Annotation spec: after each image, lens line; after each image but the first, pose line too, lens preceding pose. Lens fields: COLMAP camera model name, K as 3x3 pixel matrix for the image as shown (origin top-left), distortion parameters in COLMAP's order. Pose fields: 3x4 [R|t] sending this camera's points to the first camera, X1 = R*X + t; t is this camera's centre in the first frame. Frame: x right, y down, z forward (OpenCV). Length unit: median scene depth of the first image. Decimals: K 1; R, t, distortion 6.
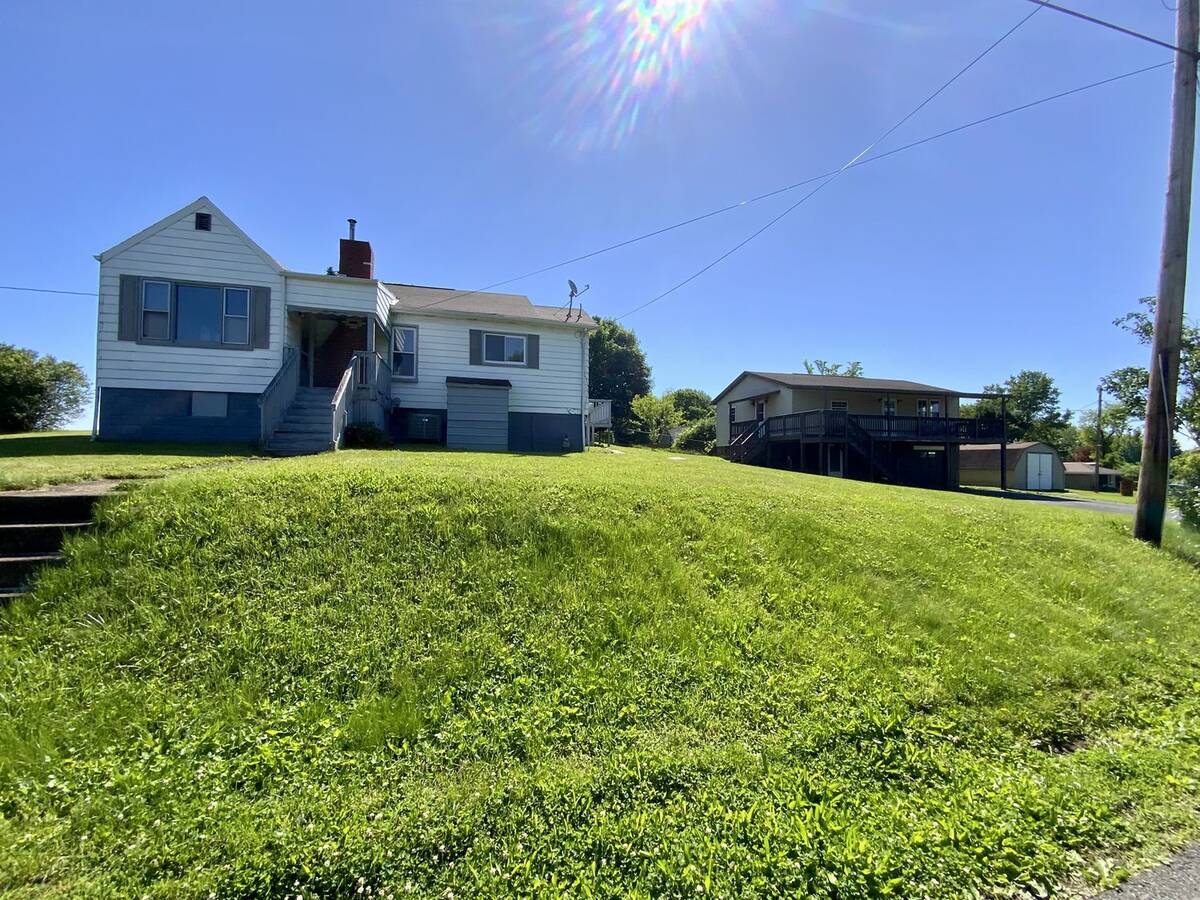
lens RADIAL K [[484.4, 0, 602.1], [0, 484.4, 458.6], [0, 0, 1]] dist [0.012141, -0.012720]
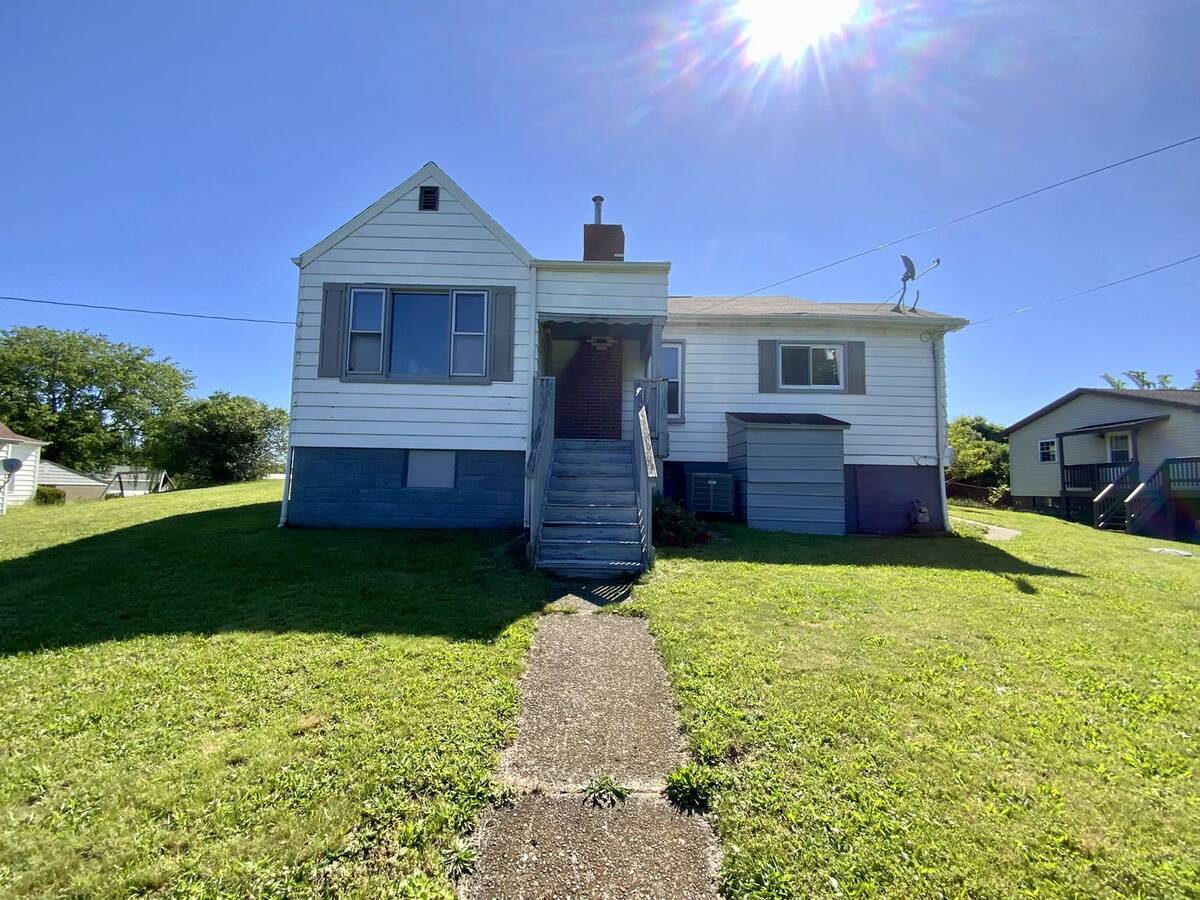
lens RADIAL K [[484.4, 0, 600.3], [0, 484.4, 459.2], [0, 0, 1]] dist [0.012141, -0.012720]
pose [[0.965658, -0.007076, -0.259721, -0.348880], [-0.008019, 0.998341, -0.057015, -0.074088], [0.259694, 0.057139, 0.963999, 0.357709]]
